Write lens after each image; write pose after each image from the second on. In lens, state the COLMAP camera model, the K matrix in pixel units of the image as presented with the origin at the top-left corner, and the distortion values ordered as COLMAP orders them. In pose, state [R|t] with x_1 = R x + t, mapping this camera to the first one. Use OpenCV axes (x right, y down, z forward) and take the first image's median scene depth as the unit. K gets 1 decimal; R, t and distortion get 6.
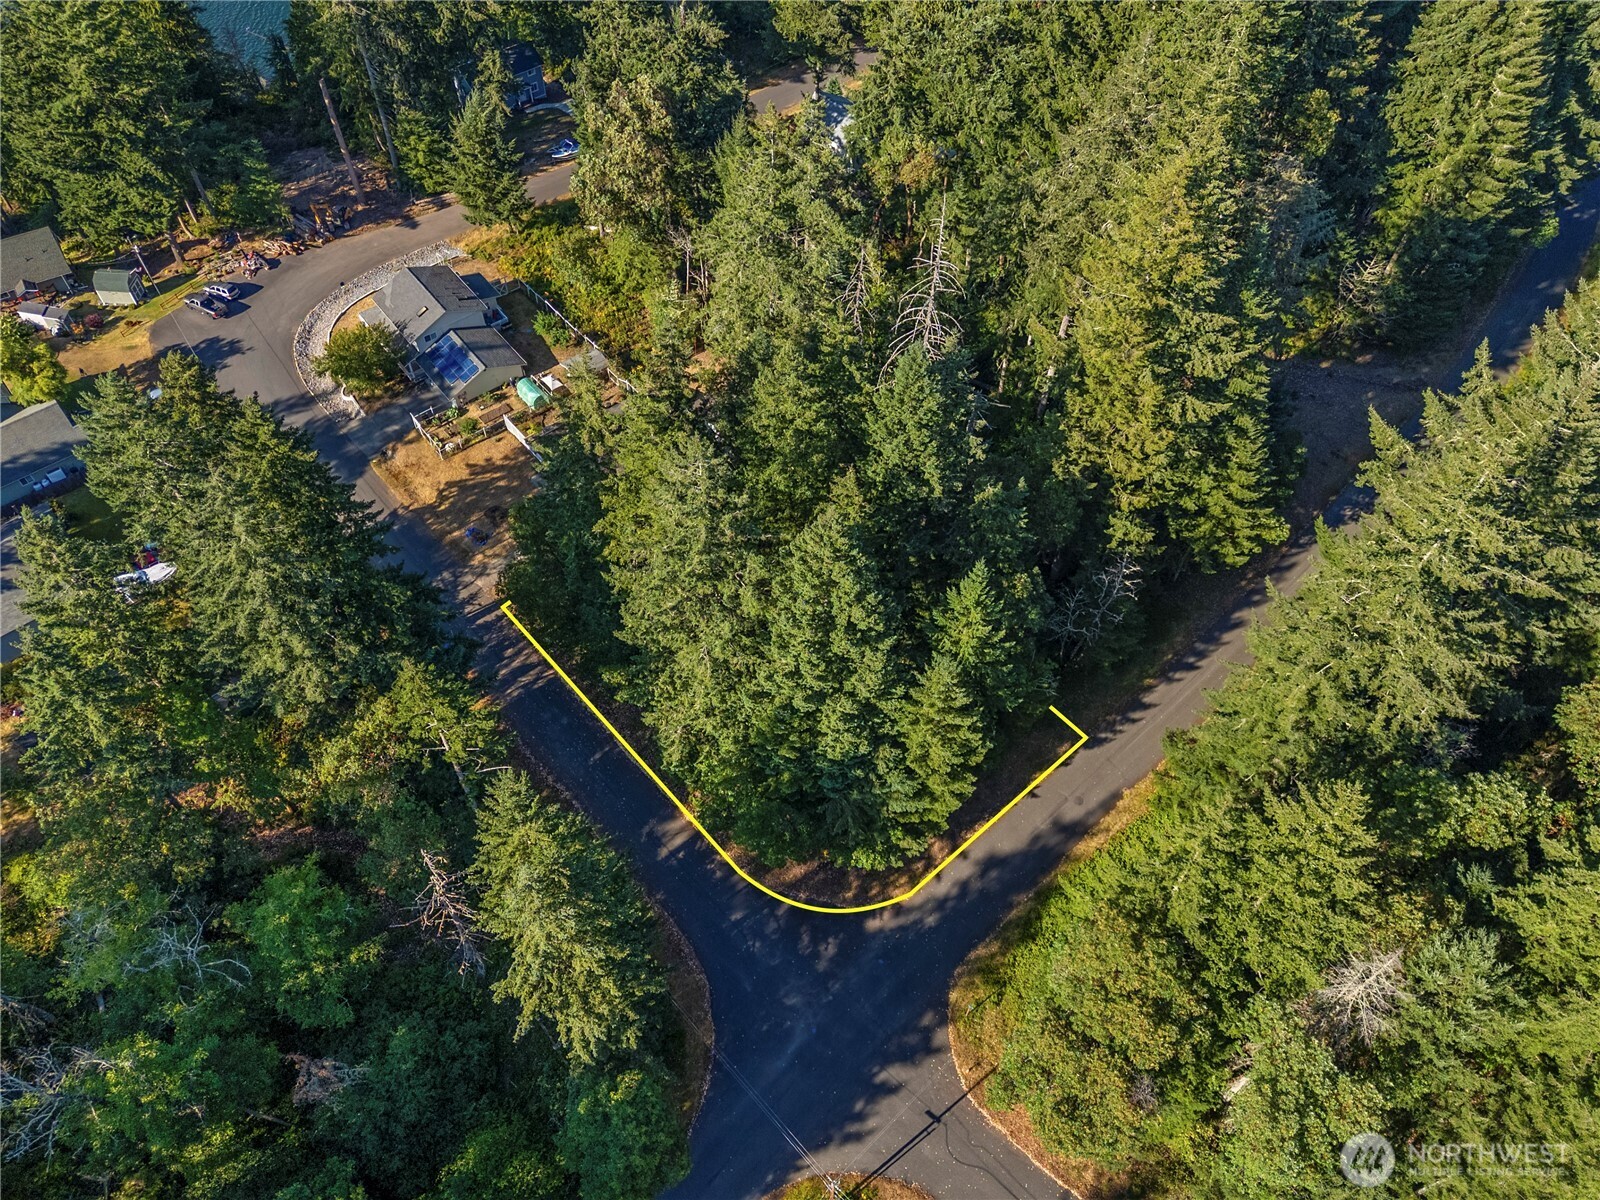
lens RADIAL K [[1188.8, 0, 800.0], [0, 1188.8, 600.0], [0, 0, 1]] dist [0.065108, -0.054085]
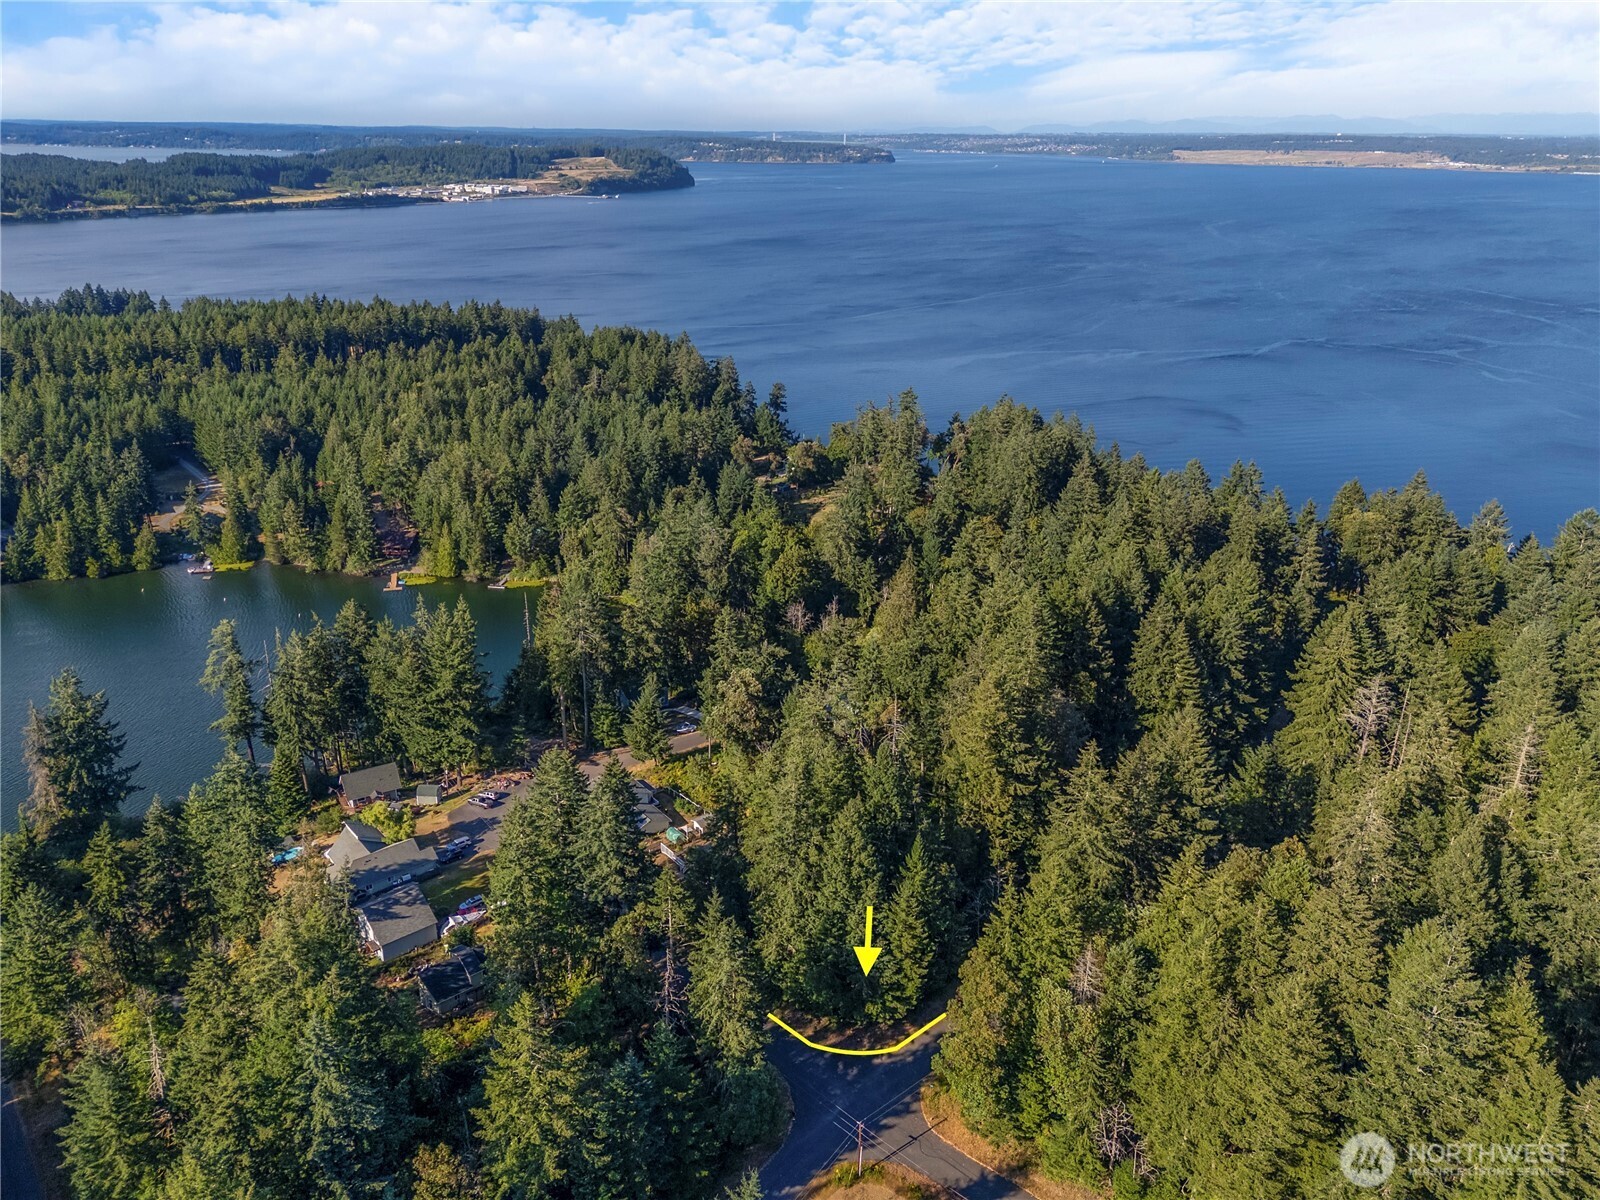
lens RADIAL K [[1188.8, 0, 800.0], [0, 1188.8, 600.0], [0, 0, 1]] dist [0.065108, -0.054085]
pose [[0.999981, -0.005656, -0.002338, -0.041091], [0.003573, 0.849692, -0.527268, 0.521969], [0.004969, 0.527249, 0.849696, -0.757561]]
